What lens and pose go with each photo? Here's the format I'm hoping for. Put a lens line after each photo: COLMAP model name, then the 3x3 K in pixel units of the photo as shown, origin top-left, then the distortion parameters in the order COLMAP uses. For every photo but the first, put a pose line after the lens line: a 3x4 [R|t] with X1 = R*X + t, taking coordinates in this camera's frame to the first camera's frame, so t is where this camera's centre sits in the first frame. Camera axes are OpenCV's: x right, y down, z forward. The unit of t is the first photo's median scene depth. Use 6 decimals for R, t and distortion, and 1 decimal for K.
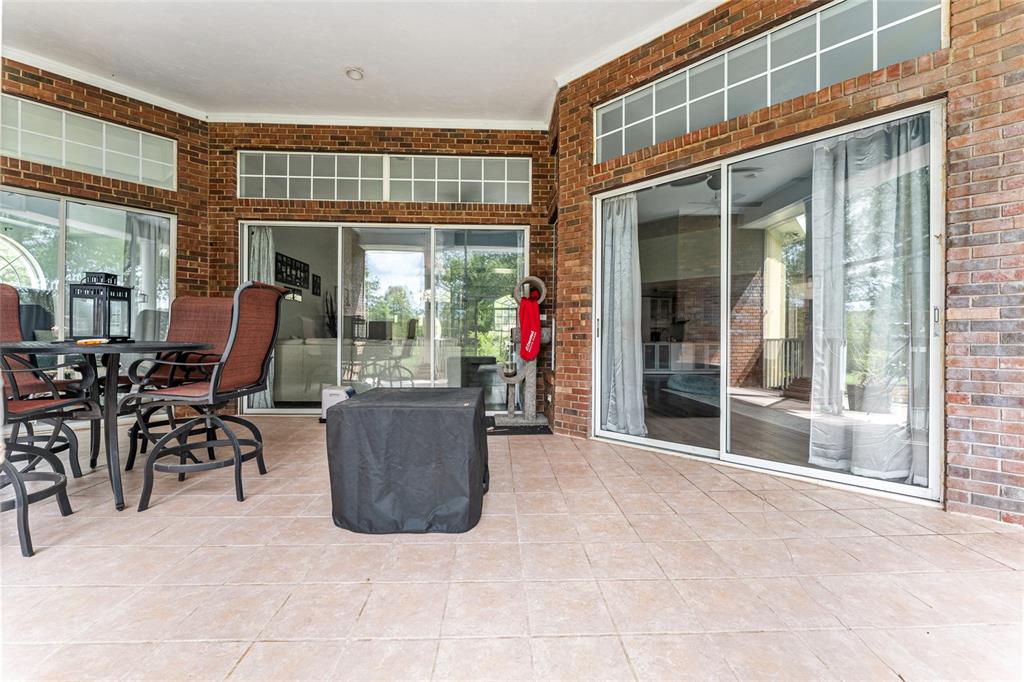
lens RADIAL K [[413.3, 0, 511.9], [0, 413.3, 340.8], [0, 0, 1]] dist [-0.001092, -0.001290]
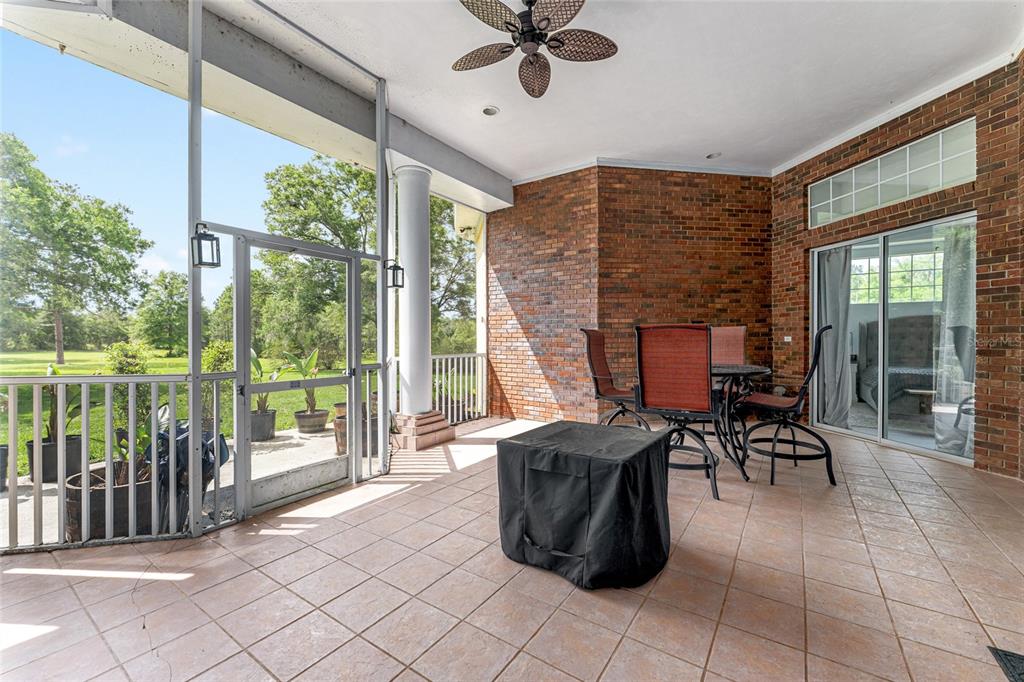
lens RADIAL K [[413.3, 0, 513.6], [0, 413.3, 342.5], [0, 0, 1]] dist [-0.001092, -0.001290]
pose [[-0.594642, -0.003628, -0.803983, 0.342158], [-0.008200, 0.999965, 0.001552, -0.046421], [0.803949, 0.007515, -0.594651, 0.763178]]
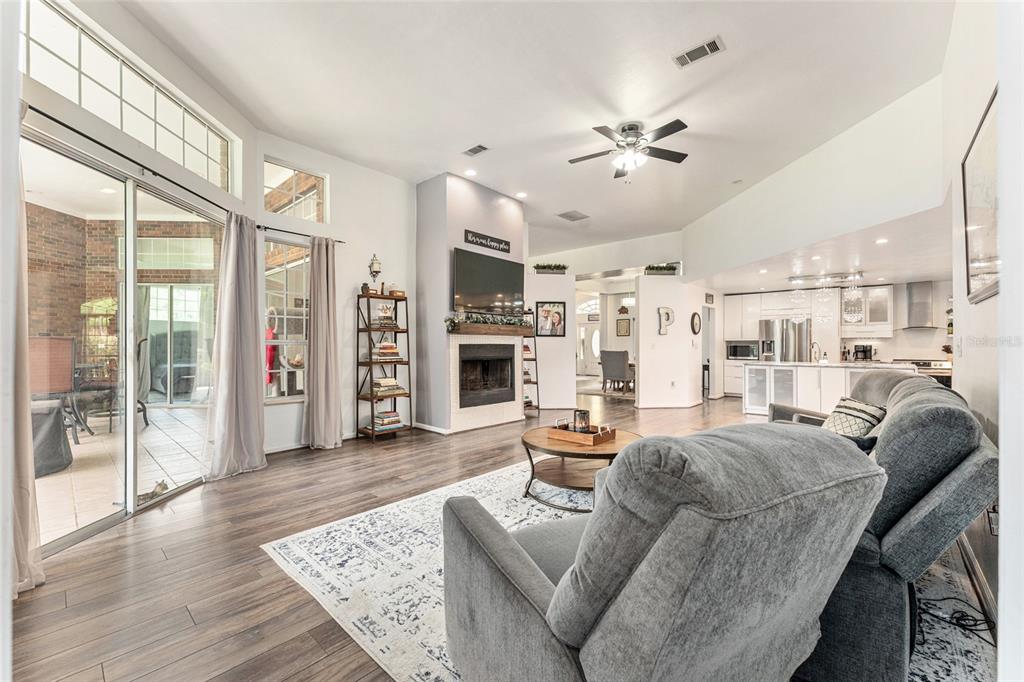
lens RADIAL K [[413.3, 0, 507.4], [0, 413.3, 345.1], [0, 0, 1]] dist [-0.001092, -0.001290]
pose [[0.707484, -0.003216, -0.706722, 1.170682], [0.001566, 0.999994, -0.002983, -0.056358], [0.706728, 0.001003, 0.707485, 0.667770]]
